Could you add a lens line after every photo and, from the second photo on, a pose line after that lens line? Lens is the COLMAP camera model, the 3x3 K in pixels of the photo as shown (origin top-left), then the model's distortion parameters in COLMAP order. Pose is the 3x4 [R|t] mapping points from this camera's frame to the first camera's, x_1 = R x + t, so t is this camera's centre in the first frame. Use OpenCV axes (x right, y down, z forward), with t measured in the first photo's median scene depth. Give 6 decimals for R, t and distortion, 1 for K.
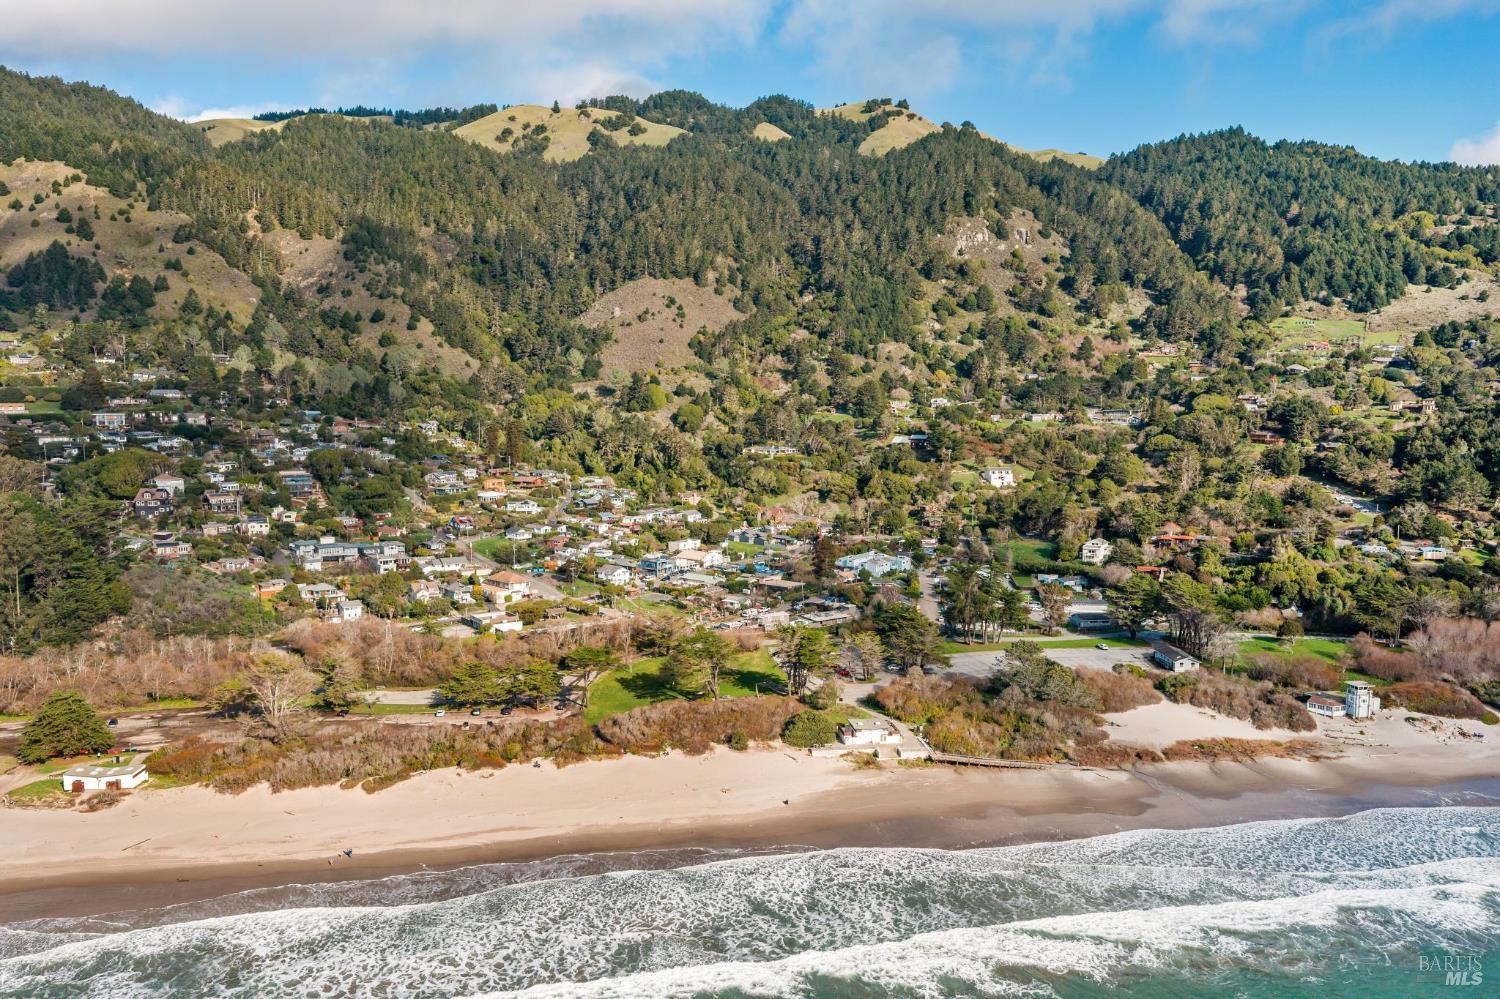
lens RADIAL K [[1234.4, 0, 749.0], [0, 1234.4, 500.6], [0, 0, 1]] dist [0.037044, -0.054400]
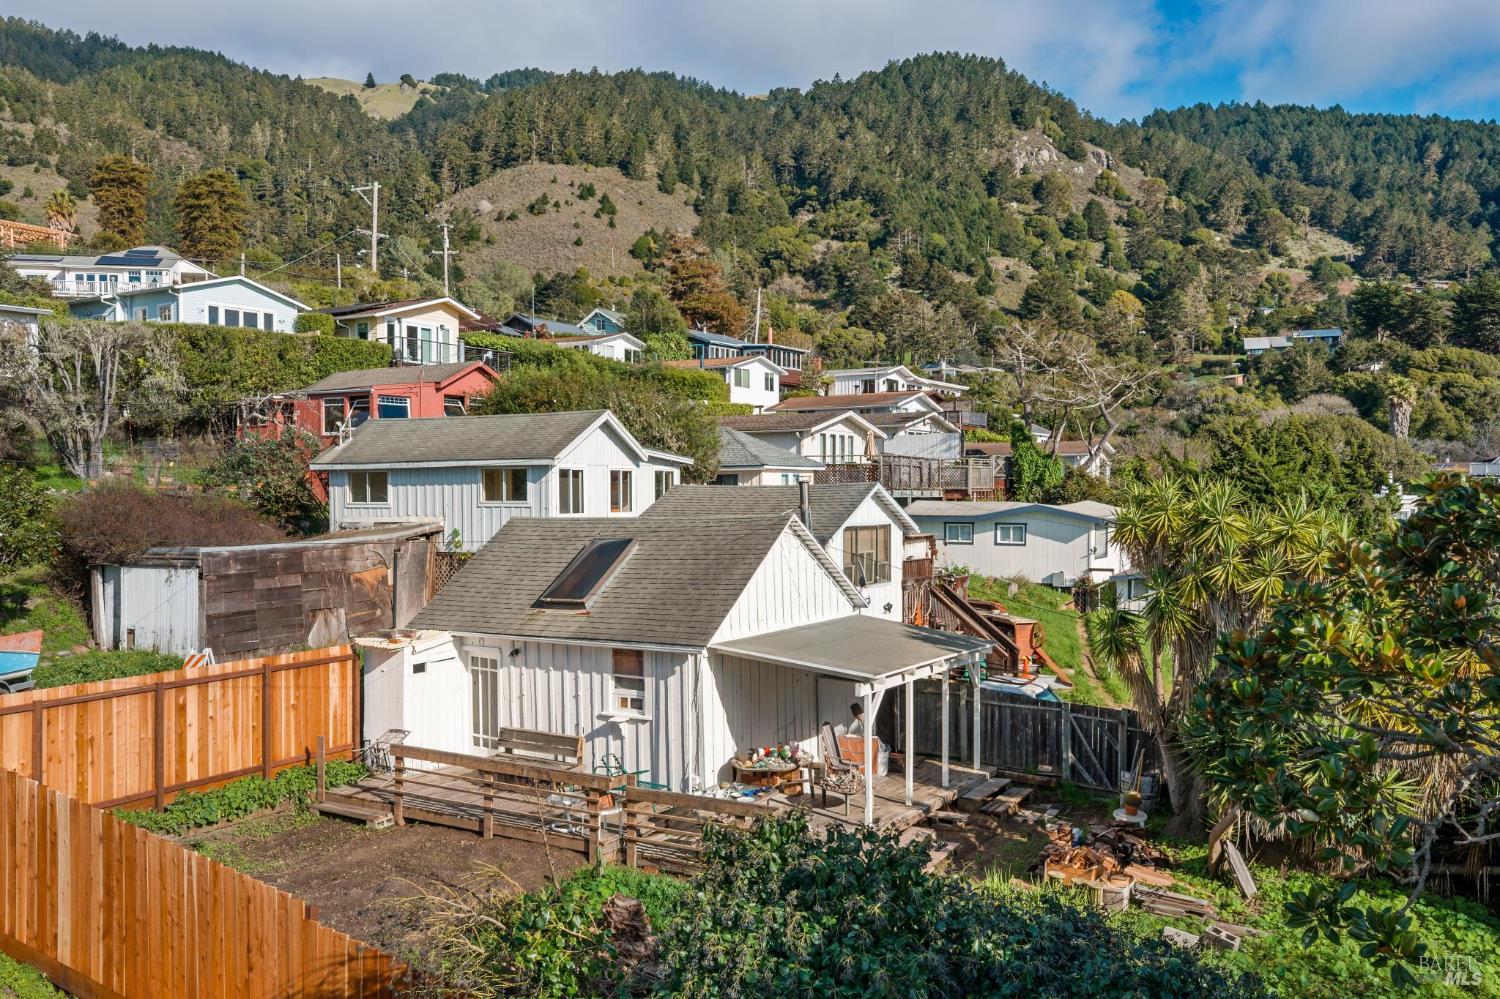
lens RADIAL K [[1234.4, 0, 752.0], [0, 1234.4, 498.7], [0, 0, 1]] dist [0.037044, -0.054400]
pose [[0.989160, -0.005816, 0.146729, -0.068807], [0.018654, 0.996097, -0.086272, 0.022195], [-0.145655, 0.088074, 0.985407, 0.441991]]
